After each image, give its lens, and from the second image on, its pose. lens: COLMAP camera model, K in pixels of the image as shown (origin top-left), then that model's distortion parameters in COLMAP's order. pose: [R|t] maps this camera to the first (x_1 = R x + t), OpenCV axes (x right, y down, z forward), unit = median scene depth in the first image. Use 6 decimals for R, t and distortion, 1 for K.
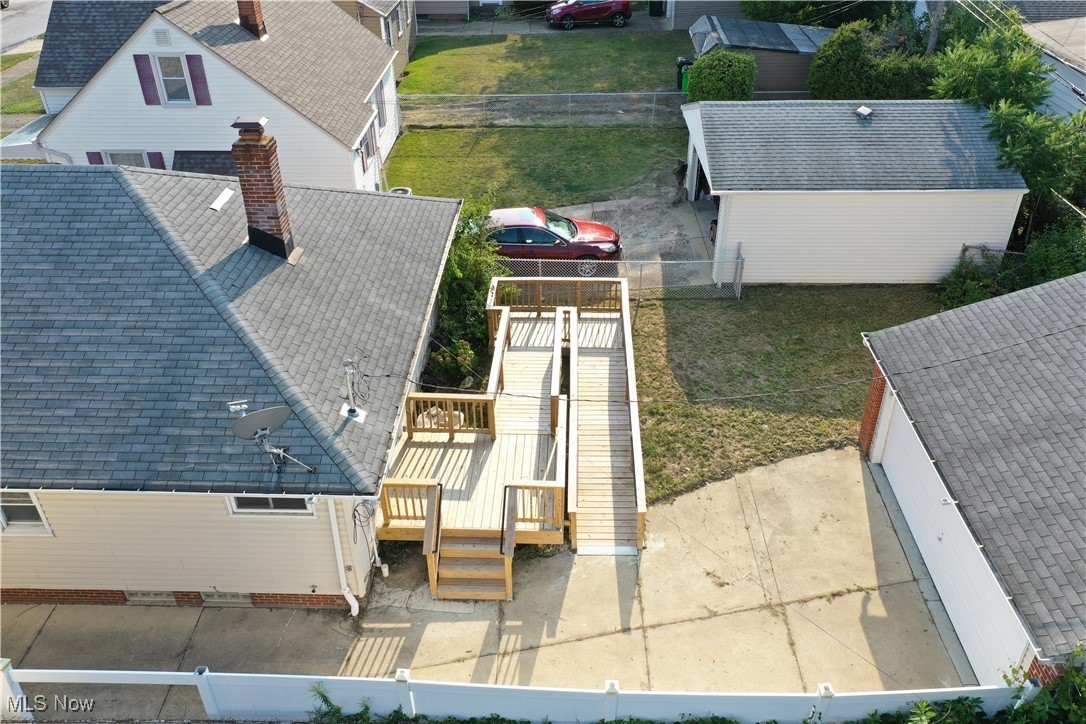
lens RADIAL K [[864.8, 0, 544.8], [0, 864.8, 362.9], [0, 0, 1]] dist [0.015852, 0.003493]
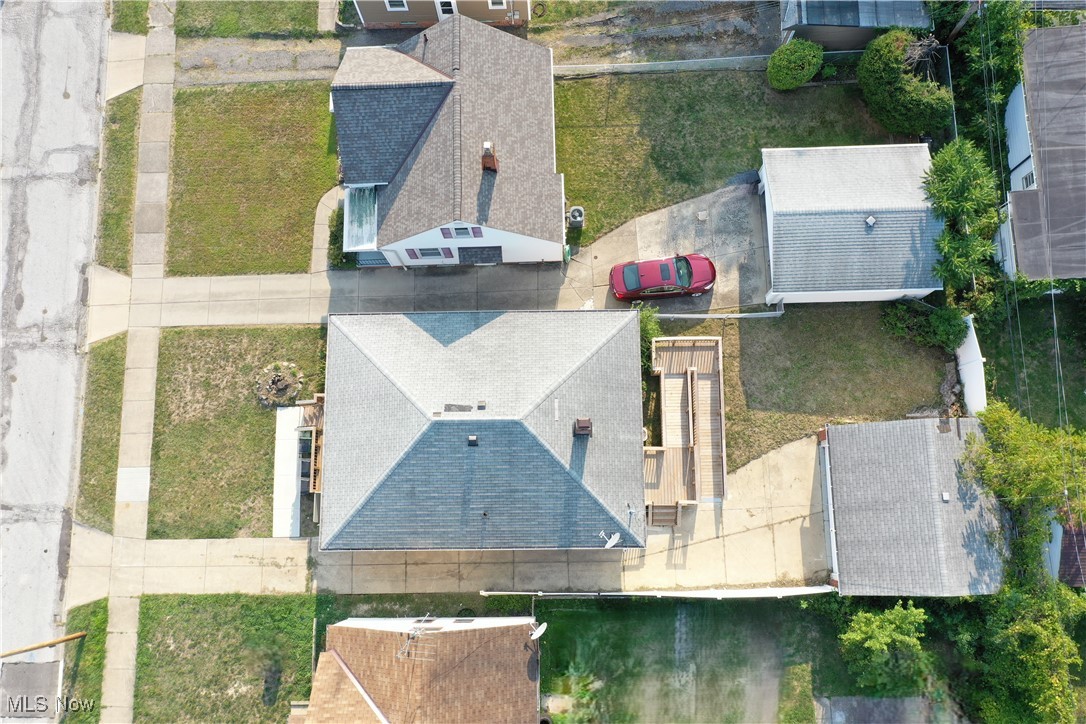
lens RADIAL K [[864.8, 0, 544.1], [0, 864.8, 362.9], [0, 0, 1]] dist [0.015852, 0.003493]
pose [[0.998861, -0.047354, -0.005820, -0.366619], [0.036760, 0.686090, 0.726587, -1.845037], [-0.030414, -0.725974, 0.687050, -0.457829]]
